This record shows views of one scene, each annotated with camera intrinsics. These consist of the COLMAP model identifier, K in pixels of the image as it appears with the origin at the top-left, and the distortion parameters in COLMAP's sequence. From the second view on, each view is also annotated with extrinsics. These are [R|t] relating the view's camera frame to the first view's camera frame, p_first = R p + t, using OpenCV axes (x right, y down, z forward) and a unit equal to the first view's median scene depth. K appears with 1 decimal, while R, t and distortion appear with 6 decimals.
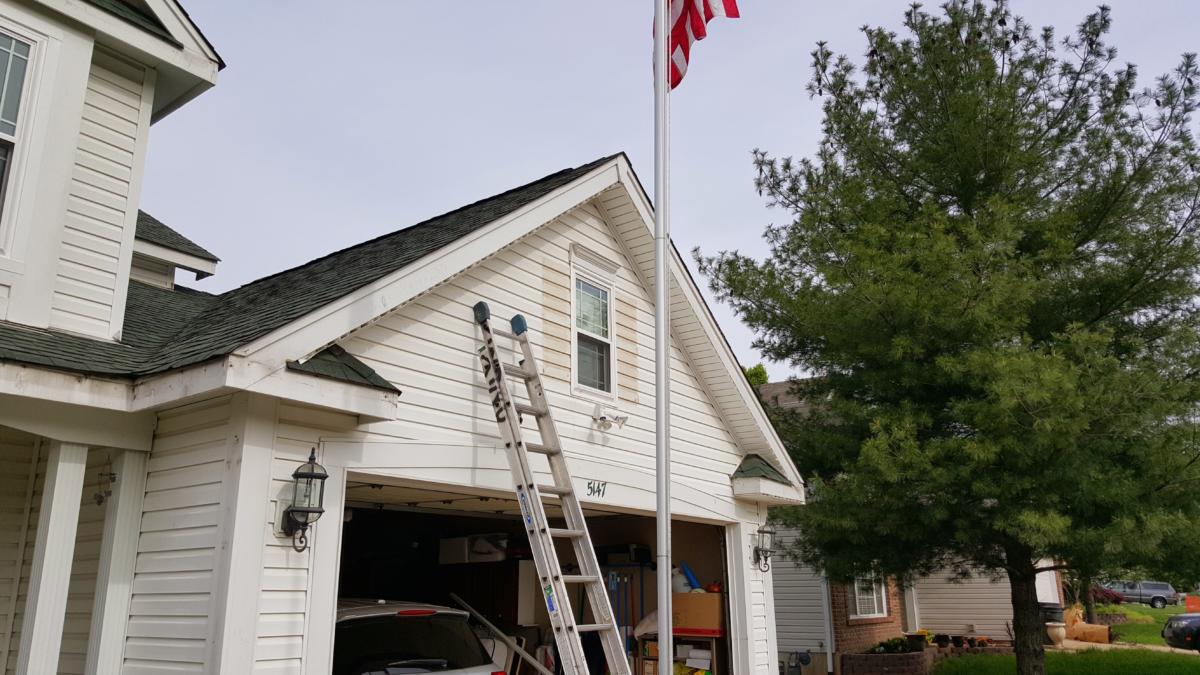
lens RADIAL K [[873.7, 0, 598.8], [0, 873.7, 361.5], [0, 0, 1]] dist [0.077633, -0.083356]
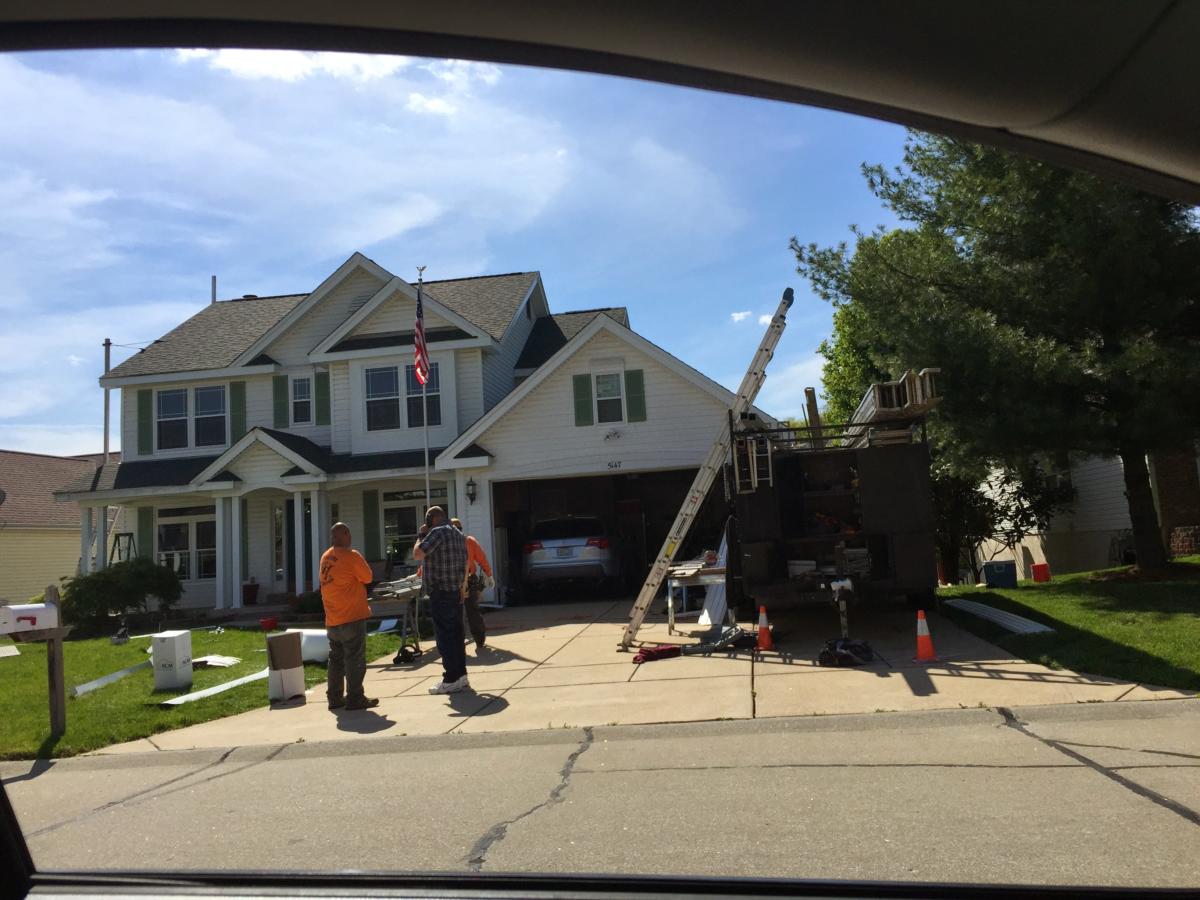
lens RADIAL K [[1024.2, 0, 600.0], [0, 1024.2, 450.0], [0, 0, 1]] dist [0.092257, -0.116335]
pose [[0.481633, -0.118137, -0.868374, 2.626890], [0.281907, 0.959093, 0.025878, 0.026887], [0.829794, -0.257265, 0.495234, -0.426033]]
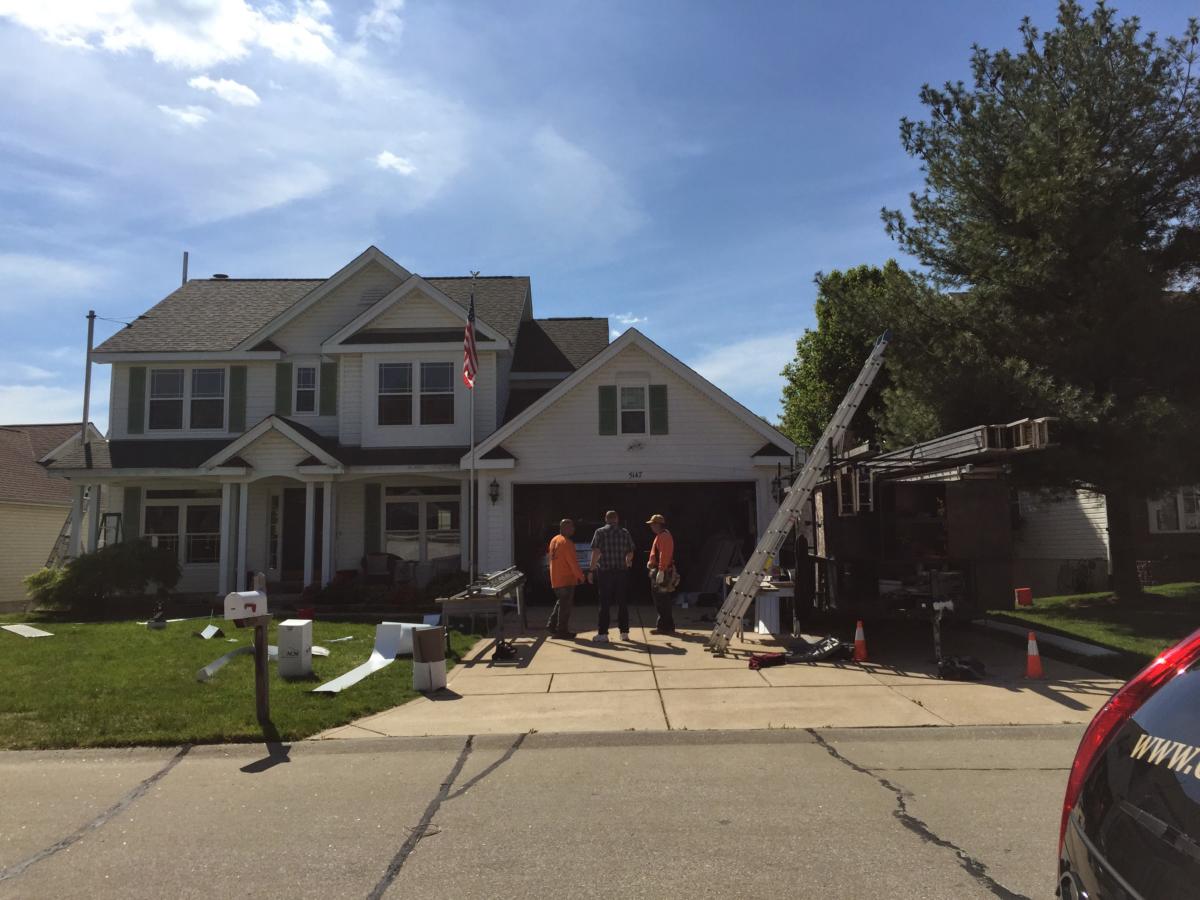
lens RADIAL K [[1024.2, 0, 600.0], [0, 1024.2, 450.0], [0, 0, 1]] dist [0.092257, -0.116335]
pose [[0.592866, -0.084319, -0.800874, 2.477699], [0.216407, 0.974603, 0.057590, -0.120101], [0.775679, -0.207458, 0.596057, -0.850930]]
